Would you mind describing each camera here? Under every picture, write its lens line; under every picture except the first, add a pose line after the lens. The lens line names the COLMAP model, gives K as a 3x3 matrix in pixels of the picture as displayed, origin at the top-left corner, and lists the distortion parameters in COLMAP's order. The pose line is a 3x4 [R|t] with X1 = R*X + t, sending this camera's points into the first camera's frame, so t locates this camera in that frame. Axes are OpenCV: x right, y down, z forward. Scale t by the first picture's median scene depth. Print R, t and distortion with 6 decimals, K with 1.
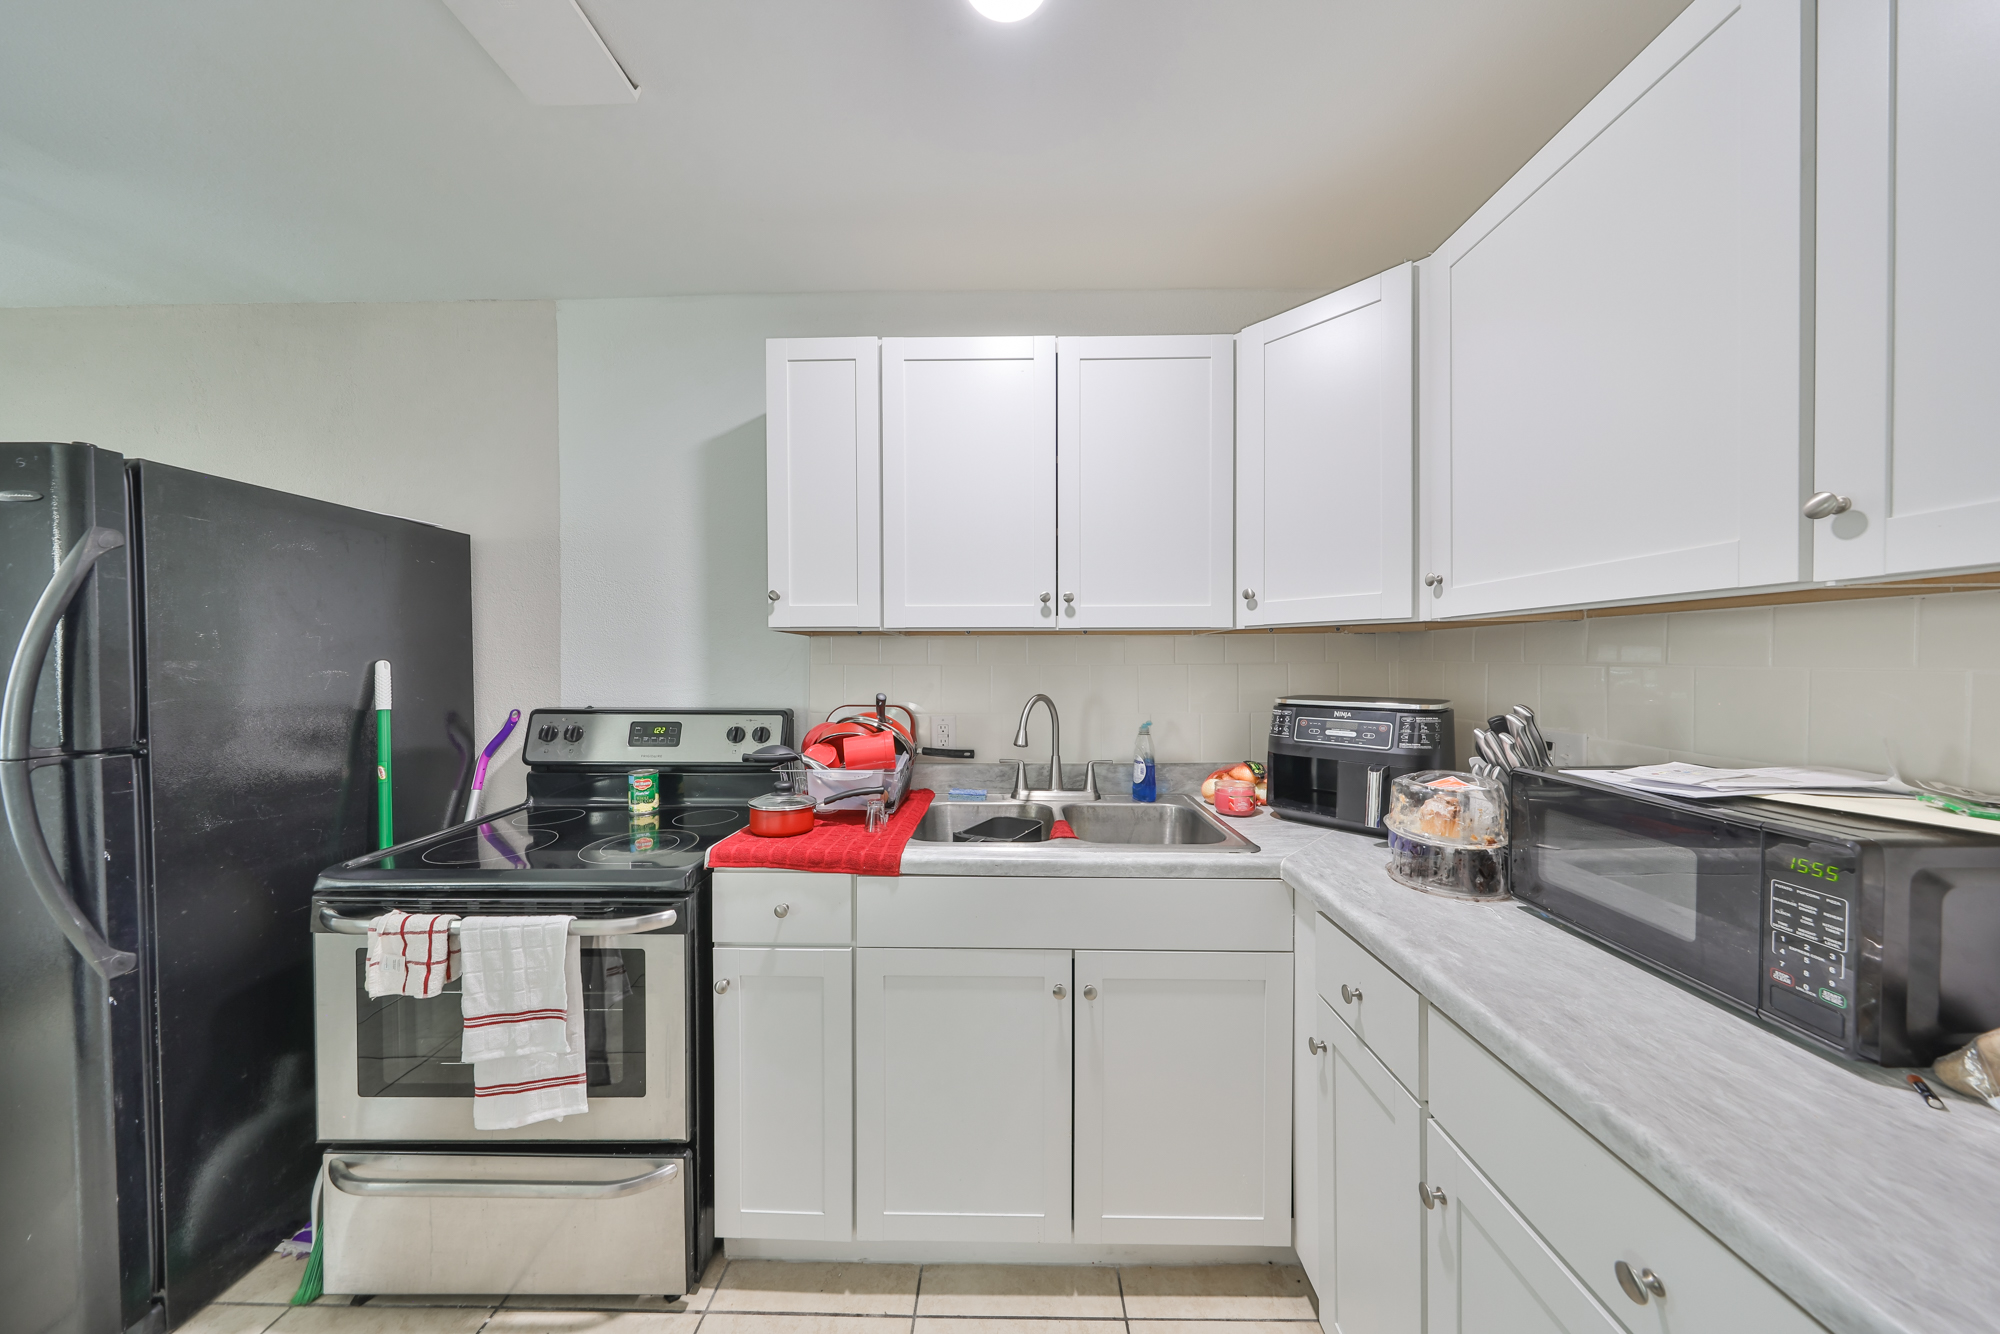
lens RADIAL K [[633.4, 0, 1001.1], [0, 633.4, 668.1], [0, 0, 1]] dist [-0.002551, 0.000293]
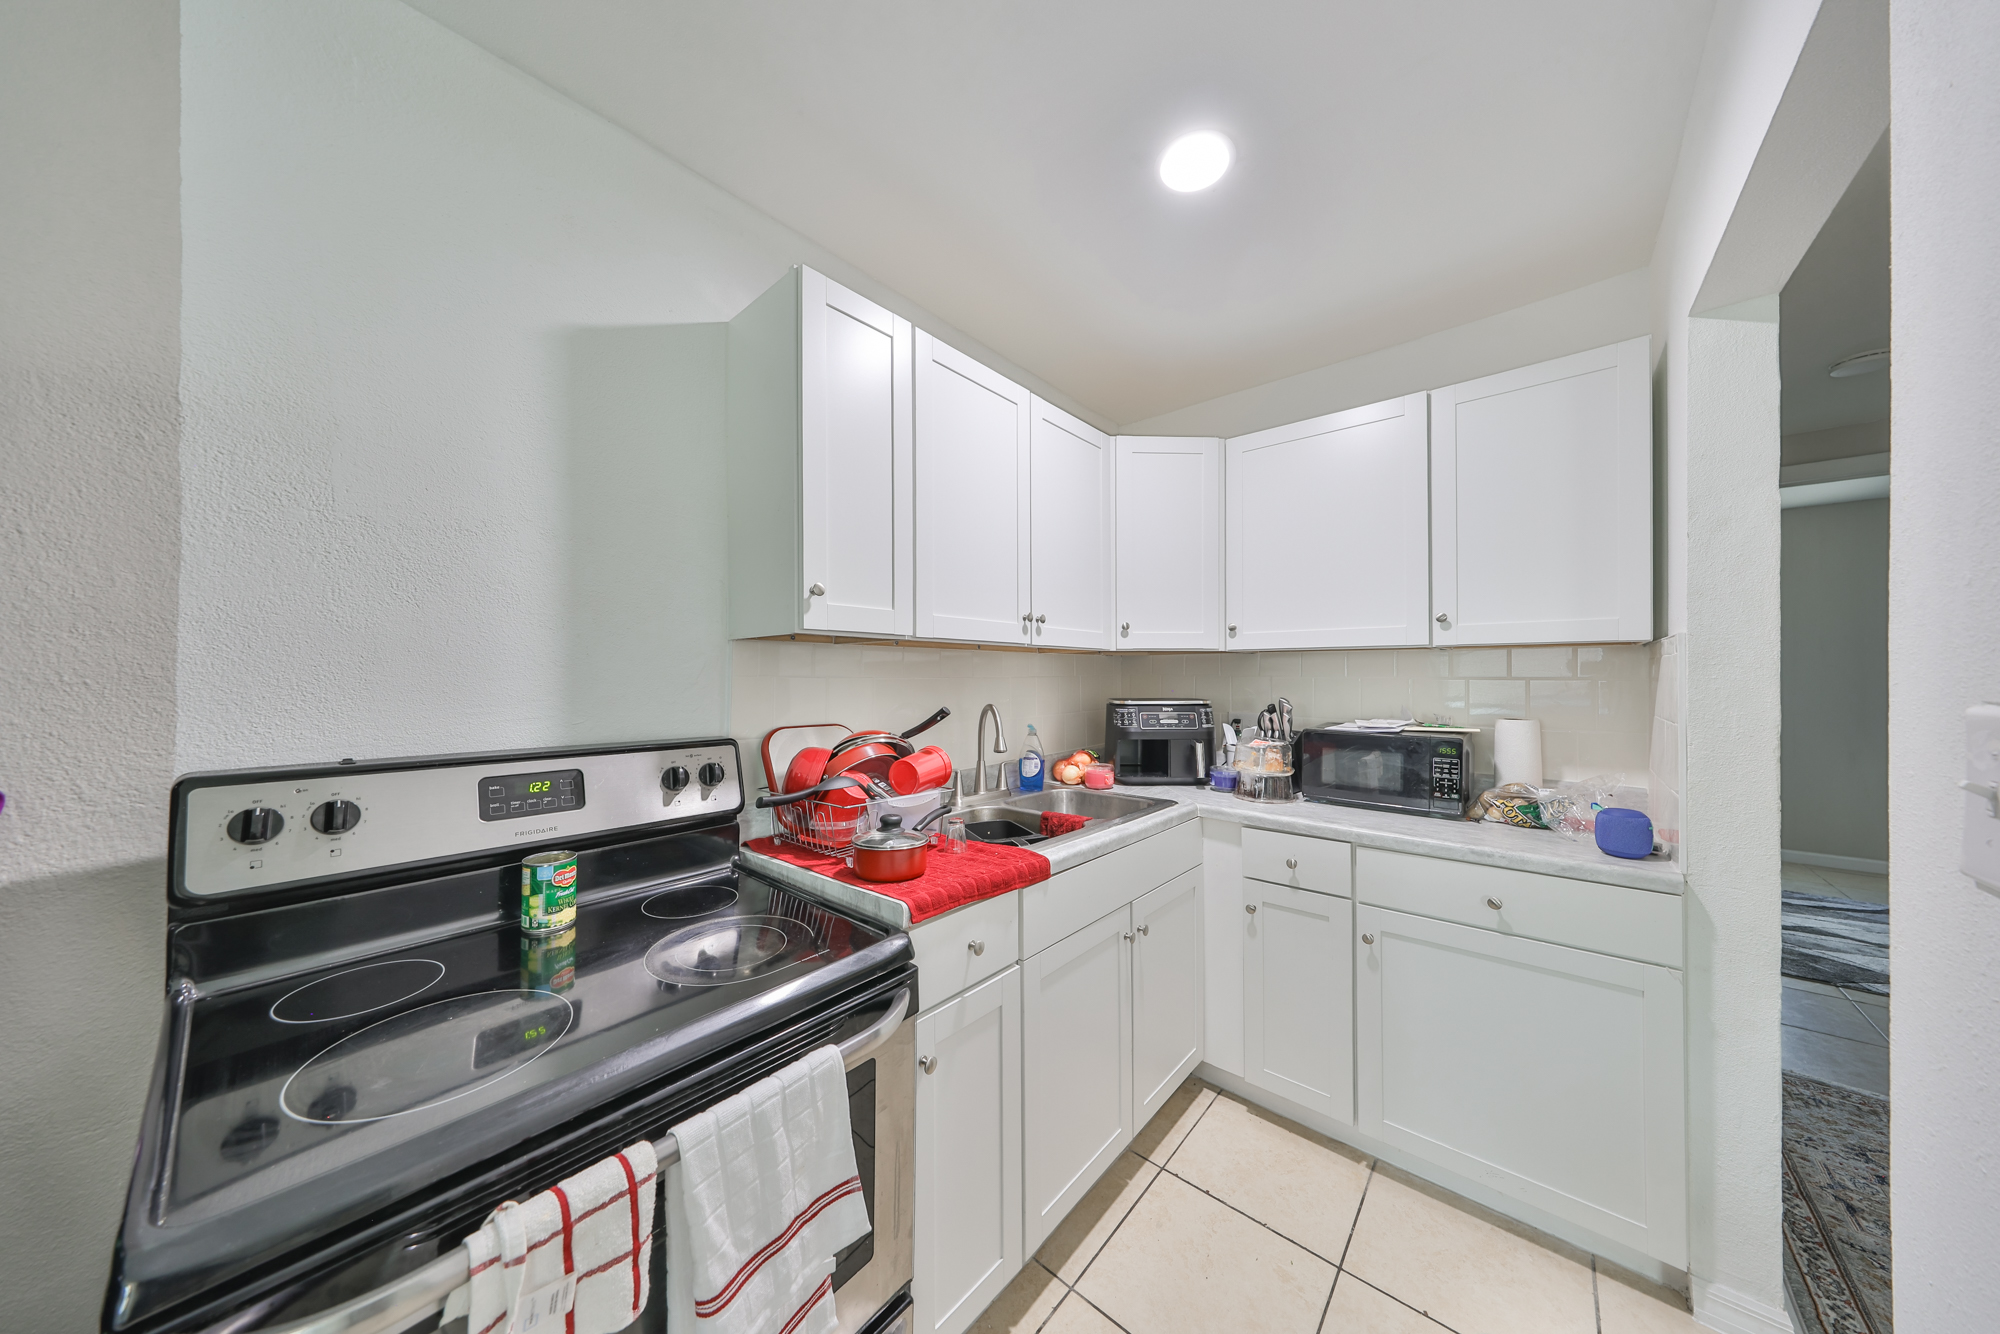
lens RADIAL K [[633.4, 0, 1015.4], [0, 633.4, 666.4], [0, 0, 1]] dist [-0.002551, 0.000293]
pose [[0.622729, 0.013391, 0.782323, -0.894447], [0.006906, 0.999721, -0.022610, 0.001364], [-0.782407, 0.019482, 0.622463, 0.335244]]
